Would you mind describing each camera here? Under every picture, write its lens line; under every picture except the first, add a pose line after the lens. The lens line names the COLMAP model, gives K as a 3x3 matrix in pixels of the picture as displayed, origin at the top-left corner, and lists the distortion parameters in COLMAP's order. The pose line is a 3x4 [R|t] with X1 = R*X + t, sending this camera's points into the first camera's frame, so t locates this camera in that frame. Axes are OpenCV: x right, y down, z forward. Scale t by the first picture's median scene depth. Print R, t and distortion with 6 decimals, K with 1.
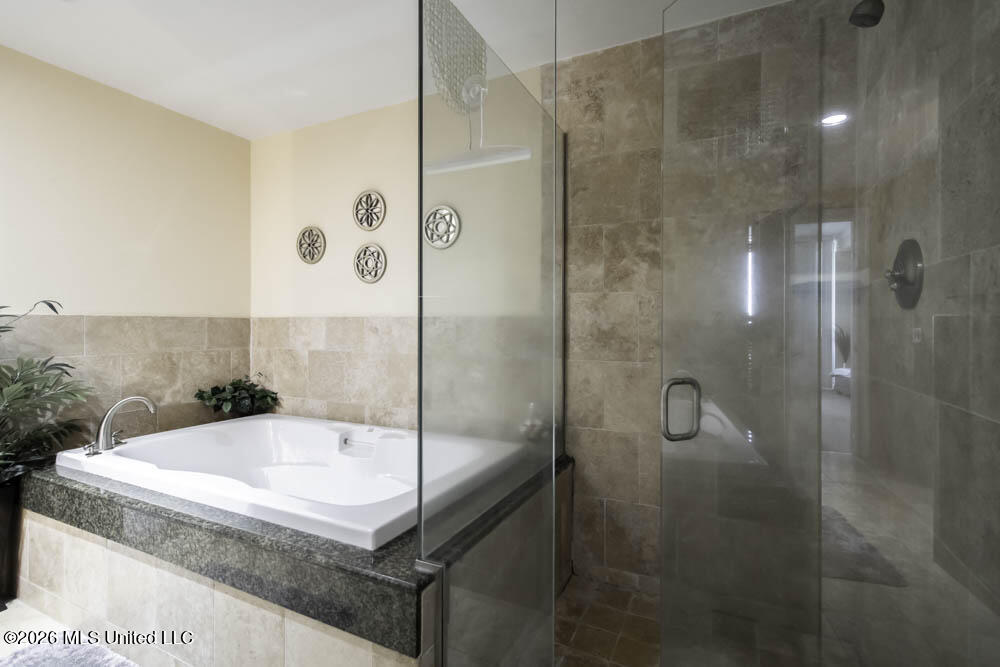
lens RADIAL K [[473.5, 0, 494.1], [0, 473.5, 325.7], [0, 0, 1]] dist [0.007251, 0.000212]
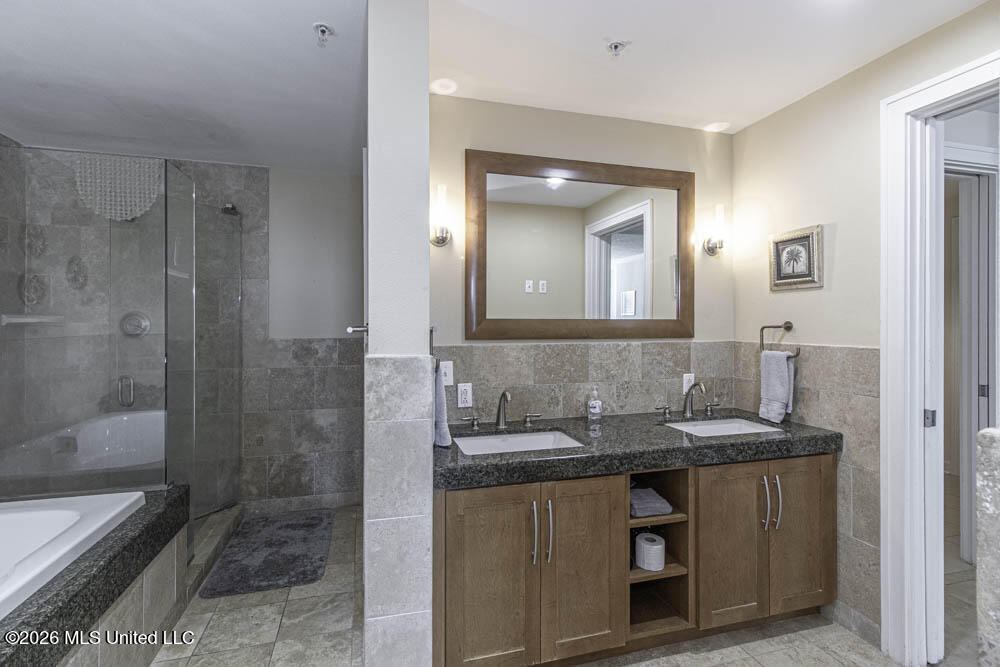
lens RADIAL K [[470.8, 0, 499.1], [0, 470.8, 319.9], [0, 0, 1]] dist [0.003276, -0.000058]
pose [[-0.672017, 0.000936, 0.740535, -1.112511], [0.000002, 0.999999, -0.001261, -0.064505], [-0.740536, -0.000846, -0.672016, 0.600145]]
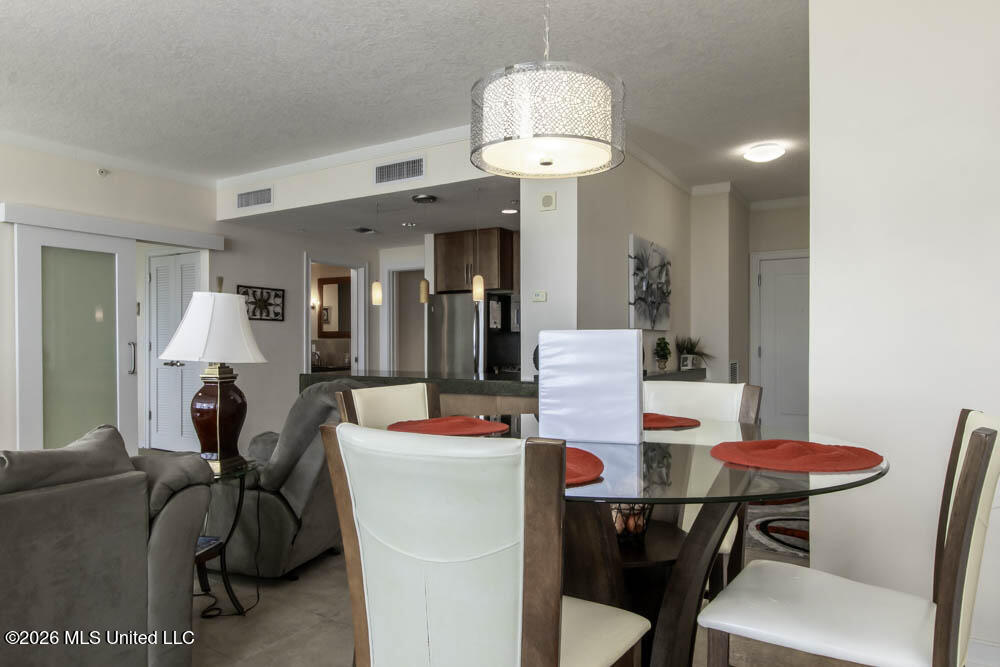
lens RADIAL K [[646.5, 0, 500.0], [0, 646.5, 333.5], [0, 0, 1]] dist [0.000113, 0.001028]
pose [[0.088130, 0.005987, 0.996091, -4.245869], [0.006069, 0.999960, -0.006547, -0.022642], [-0.996090, 0.006622, 0.088090, -1.407495]]
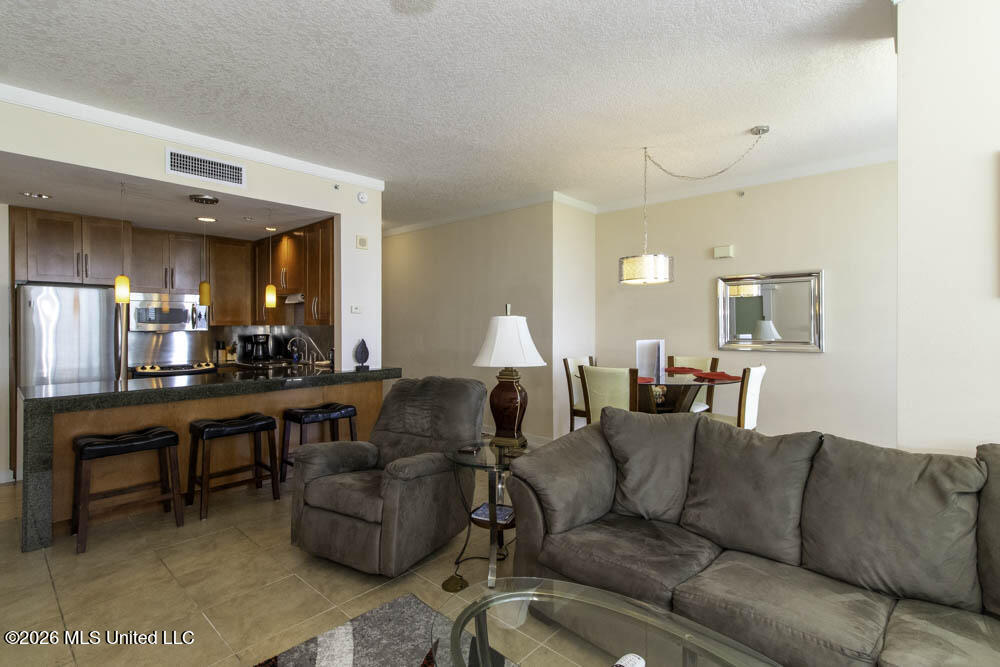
lens RADIAL K [[473.5, 0, 494.1], [0, 473.5, 325.7], [0, 0, 1]] dist [0.007251, 0.000212]
pose [[-0.960740, -0.003219, 0.277433, -3.463351], [-0.001770, 0.999983, 0.005474, -0.084075], [-0.277446, 0.004768, -0.960729, 0.276236]]
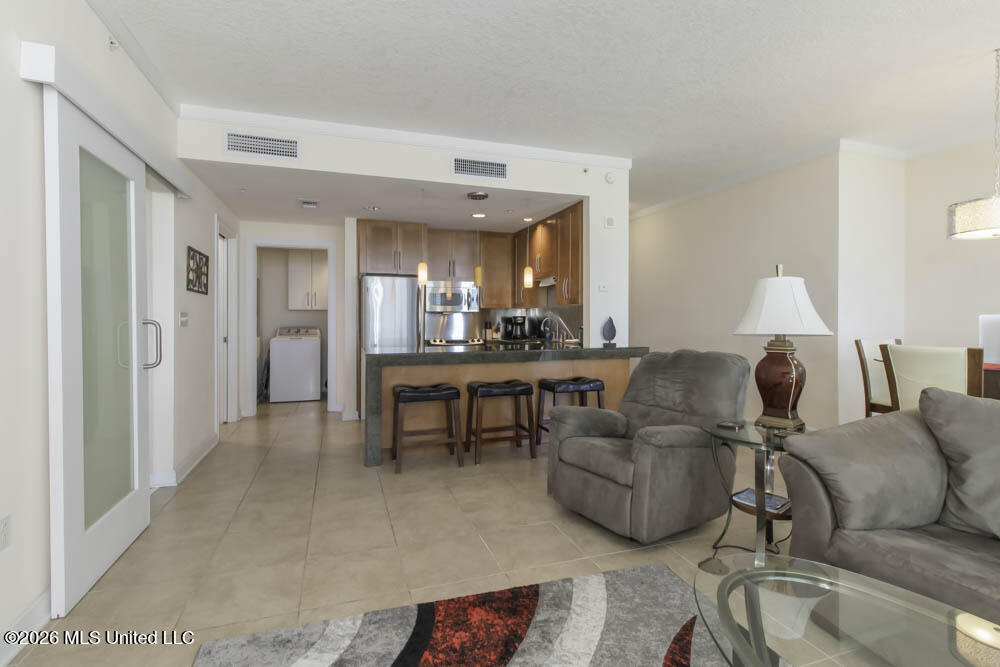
lens RADIAL K [[470.8, 0, 499.1], [0, 470.8, 319.9], [0, 0, 1]] dist [0.003276, -0.000058]
pose [[-0.715096, -0.005447, 0.699005, -3.449391], [-0.000711, 0.999975, 0.007065, -0.021974], [-0.699026, 0.004555, -0.715082, 0.285765]]
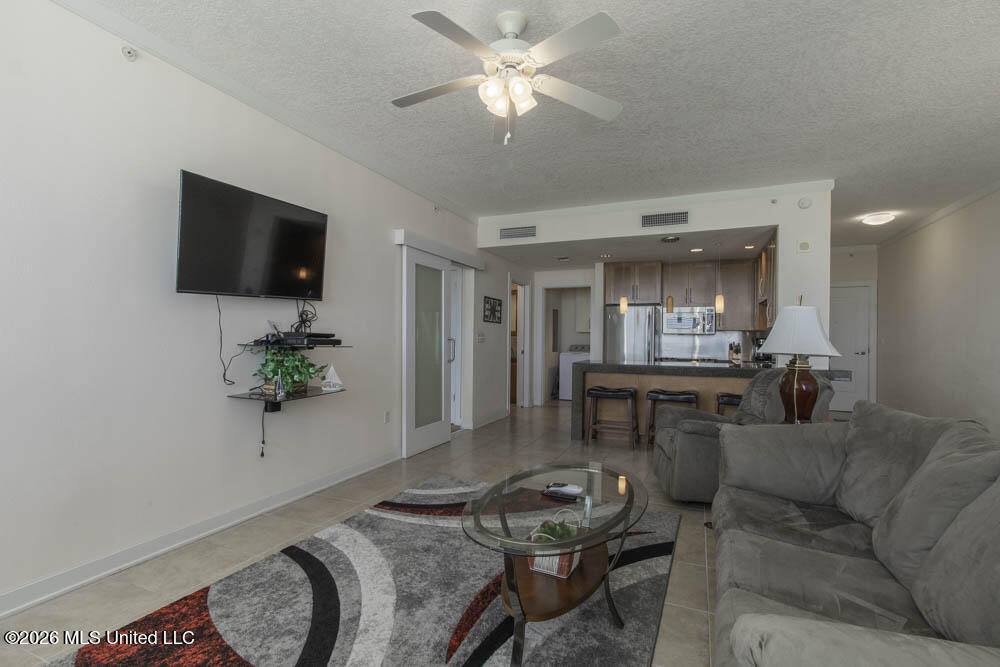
lens RADIAL K [[467.4, 0, 497.3], [0, 467.4, 330.9], [0, 0, 1]] dist [-0.000083, -0.000120]
pose [[-0.061040, 0.011747, 0.998066, -4.276728], [-0.007505, 0.999897, -0.012228, -0.021759], [-0.998107, -0.008237, -0.060946, -0.010696]]
